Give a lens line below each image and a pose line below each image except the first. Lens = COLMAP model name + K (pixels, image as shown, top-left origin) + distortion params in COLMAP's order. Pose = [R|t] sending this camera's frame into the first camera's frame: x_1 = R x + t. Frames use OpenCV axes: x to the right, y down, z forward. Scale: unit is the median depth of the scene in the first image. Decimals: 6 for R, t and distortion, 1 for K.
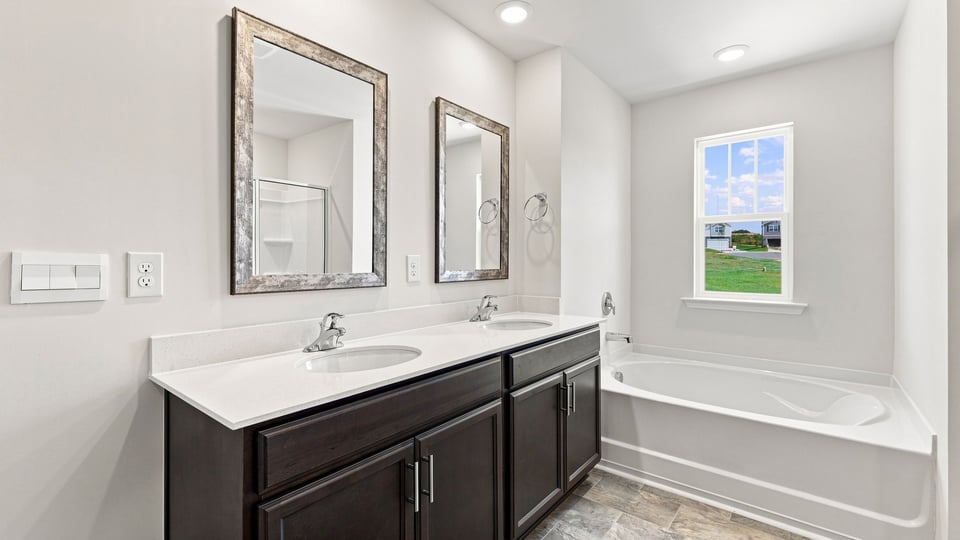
lens RADIAL K [[418.9, 0, 475.5], [0, 418.9, 261.1], [0, 0, 1]] dist [-0.004487, -0.000061]
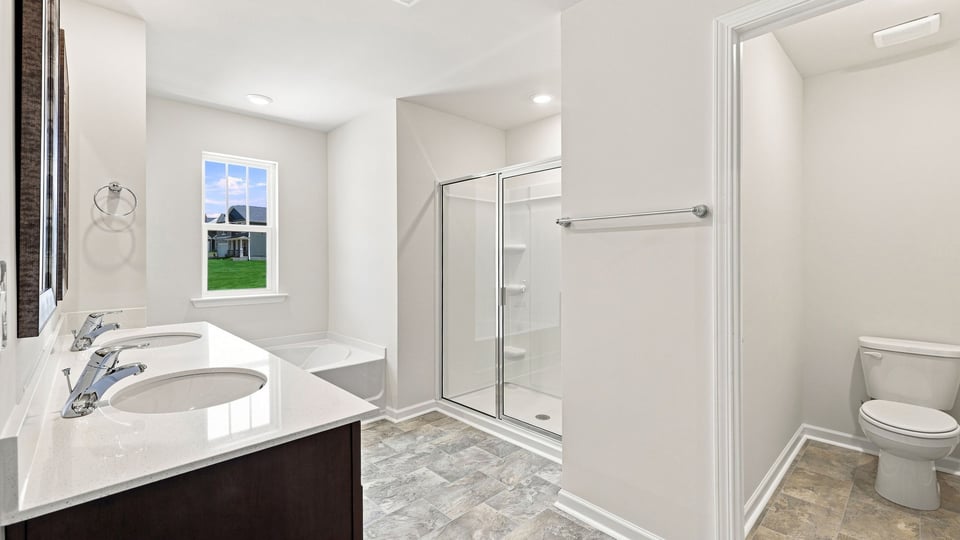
lens RADIAL K [[418.9, 0, 475.3], [0, 418.9, 264.7], [0, 0, 1]] dist [-0.004487, -0.000061]
pose [[0.120704, -0.009321, 0.992645, -0.558074], [0.004938, 0.999949, 0.008790, -0.005635], [-0.992676, 0.003840, 0.120744, 0.197046]]
